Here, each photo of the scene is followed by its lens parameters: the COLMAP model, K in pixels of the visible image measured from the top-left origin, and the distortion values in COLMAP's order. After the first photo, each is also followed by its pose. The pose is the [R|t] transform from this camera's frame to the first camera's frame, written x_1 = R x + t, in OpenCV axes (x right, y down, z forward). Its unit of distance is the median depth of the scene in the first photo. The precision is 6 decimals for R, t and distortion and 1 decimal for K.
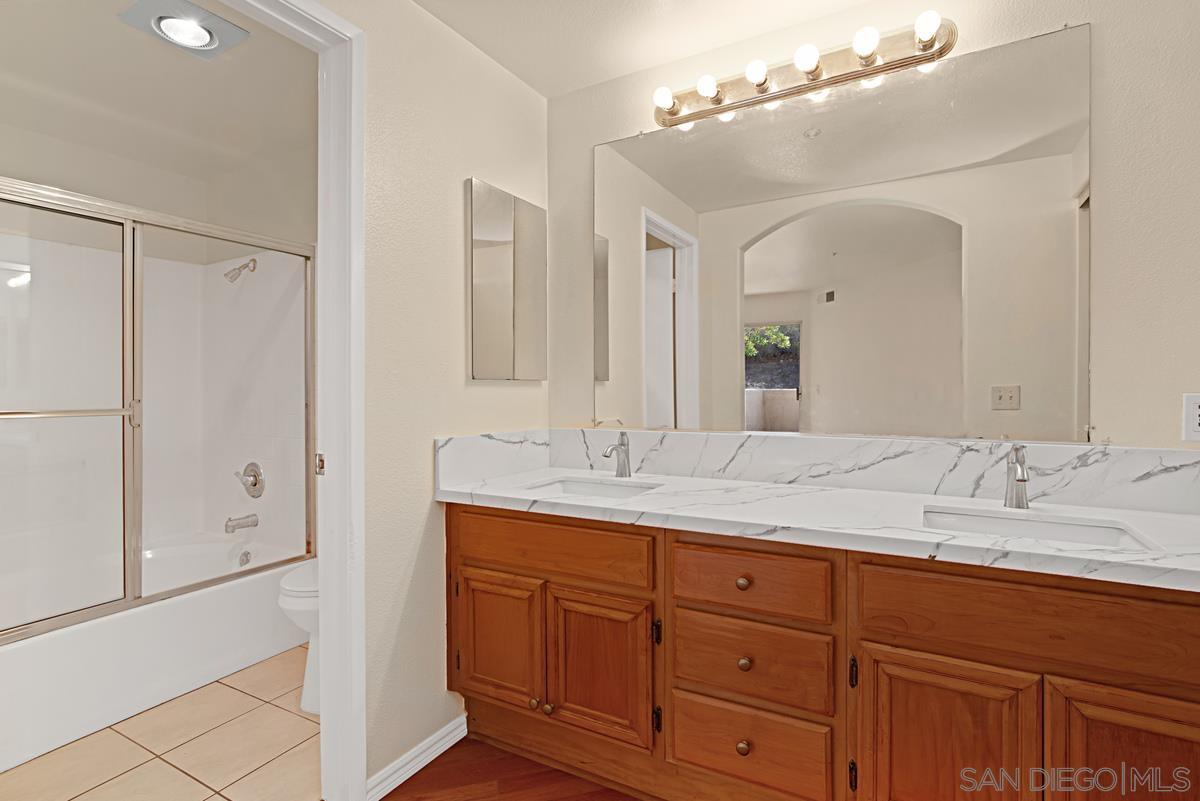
lens RADIAL K [[580.3, 0, 601.2], [0, 580.3, 376.0], [0, 0, 1]] dist [-0.007314, -0.000412]
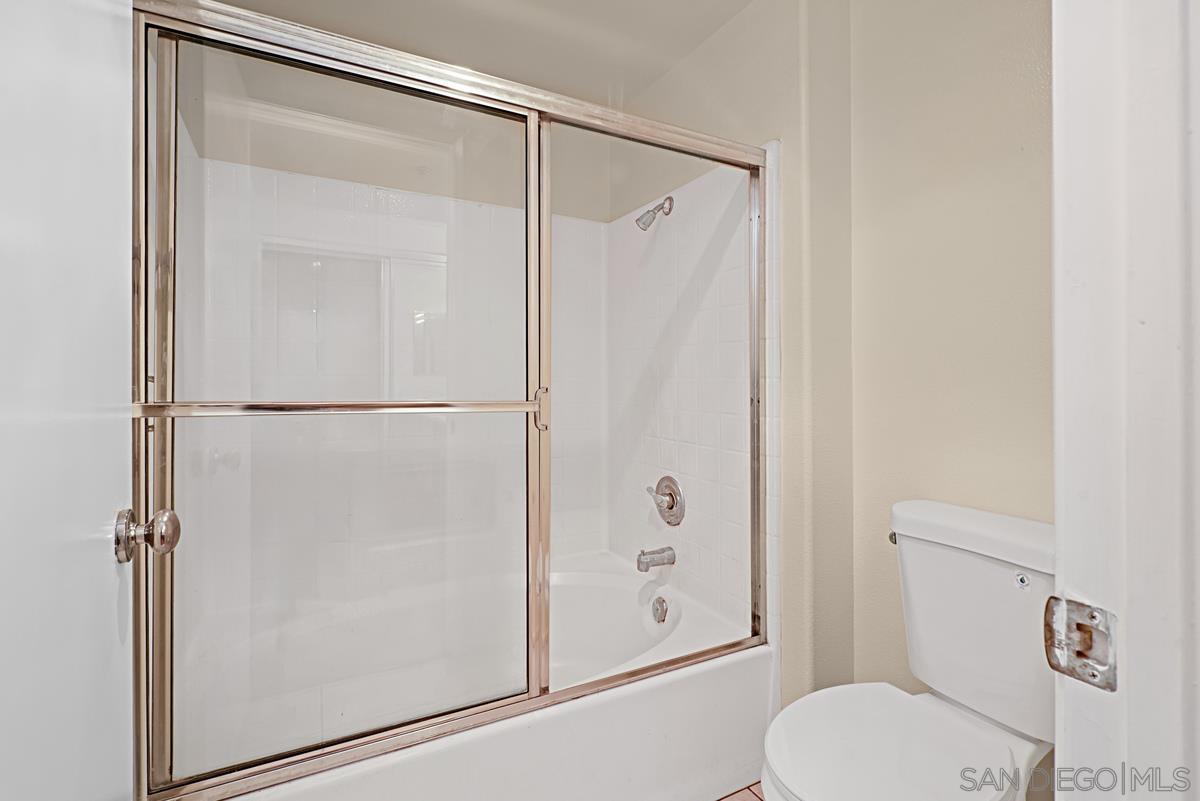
lens RADIAL K [[580.3, 0, 601.2], [0, 580.3, 376.0], [0, 0, 1]] dist [-0.007314, -0.000412]
pose [[0.839264, 0.008387, -0.543659, -0.288229], [-0.000890, 0.999901, 0.014051, 0.013304], [0.543723, -0.011308, 0.839188, 0.355884]]
